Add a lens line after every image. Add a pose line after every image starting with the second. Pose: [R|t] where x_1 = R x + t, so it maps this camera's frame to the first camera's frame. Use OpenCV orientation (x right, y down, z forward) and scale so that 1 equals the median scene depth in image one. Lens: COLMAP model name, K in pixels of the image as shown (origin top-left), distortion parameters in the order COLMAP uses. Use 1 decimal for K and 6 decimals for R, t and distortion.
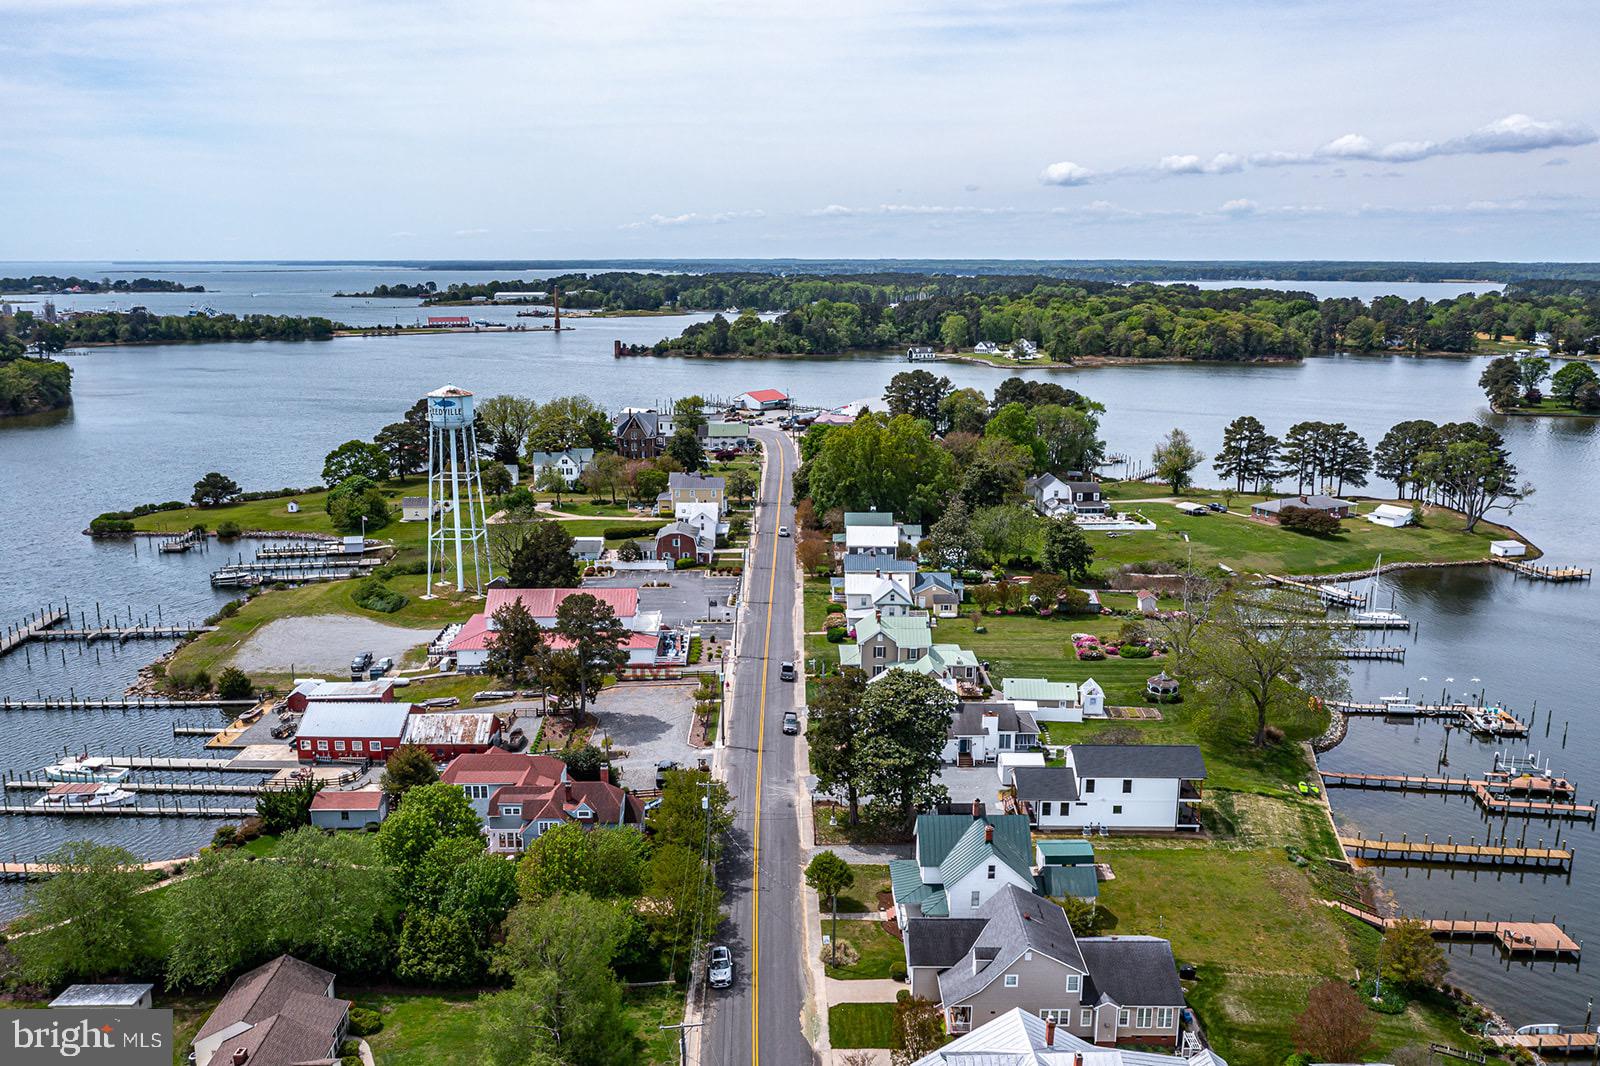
lens RADIAL K [[1272.6, 0, 804.8], [0, 1272.6, 539.5], [0, 0, 1]] dist [-0.022578, 0.019802]
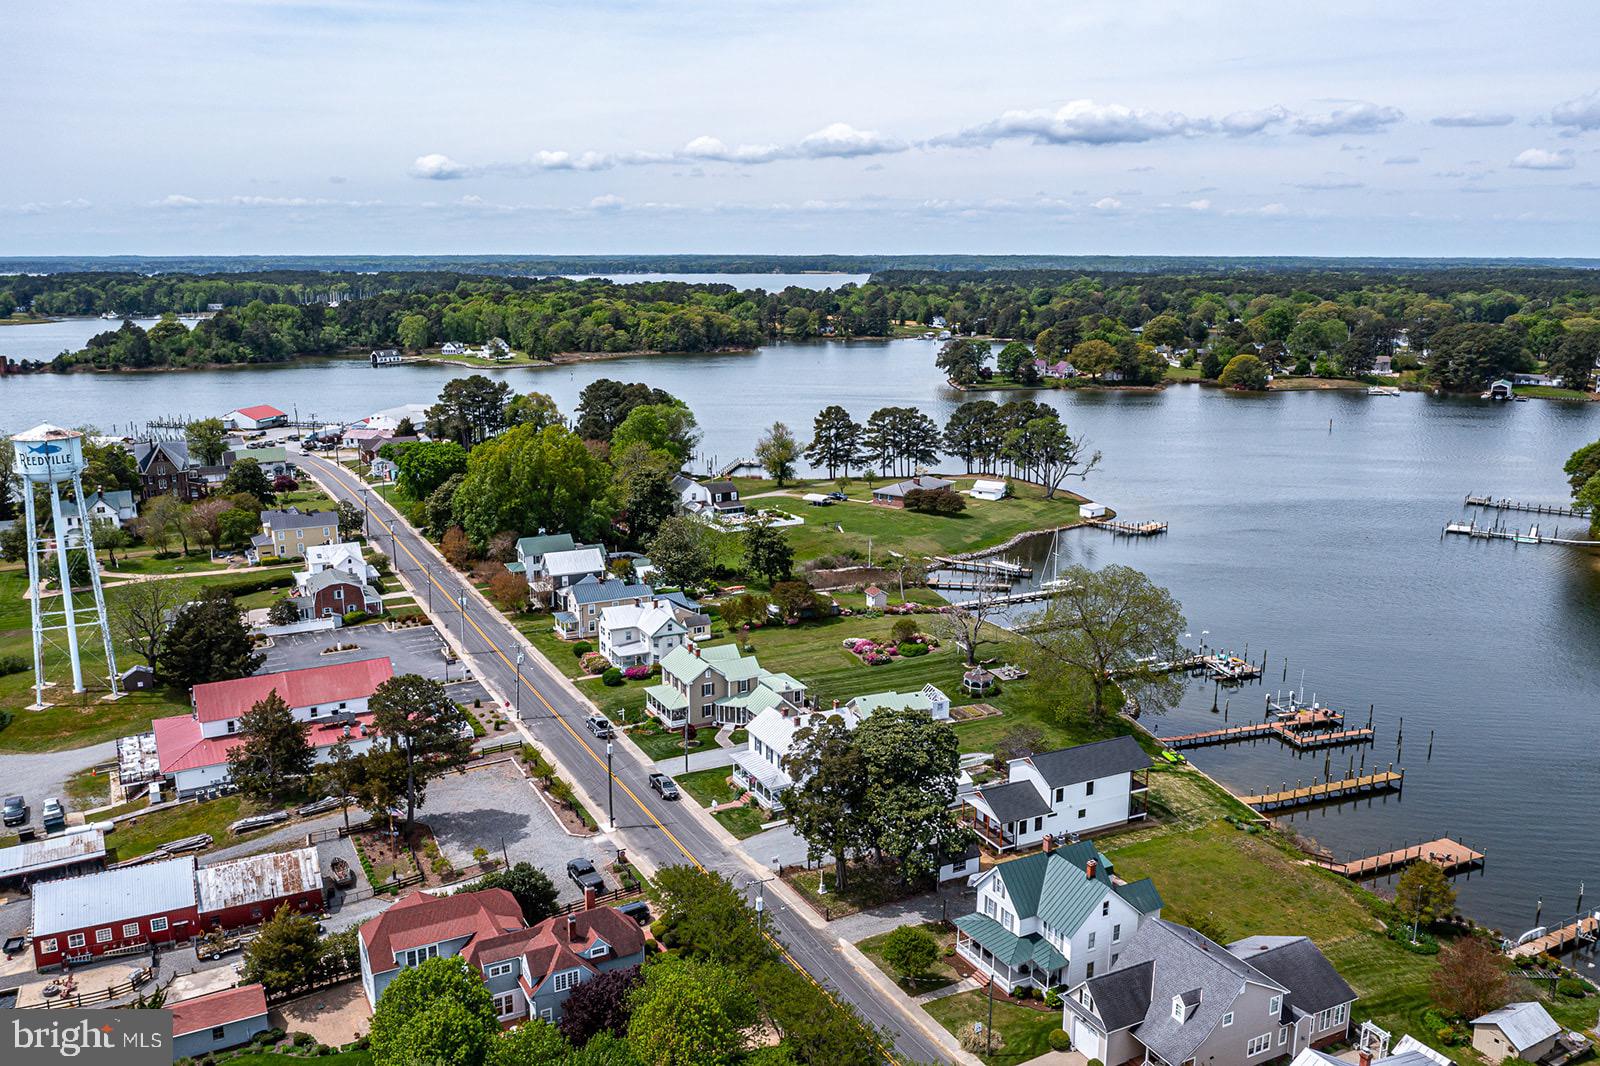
lens RADIAL K [[1272.6, 0, 804.8], [0, 1272.6, 539.5], [0, 0, 1]] dist [-0.022578, 0.019802]
pose [[0.890139, -0.101623, 0.444213, -0.143445], [0.099959, 0.994619, 0.027235, -0.018949], [-0.444590, 0.020160, 0.895507, 0.081720]]
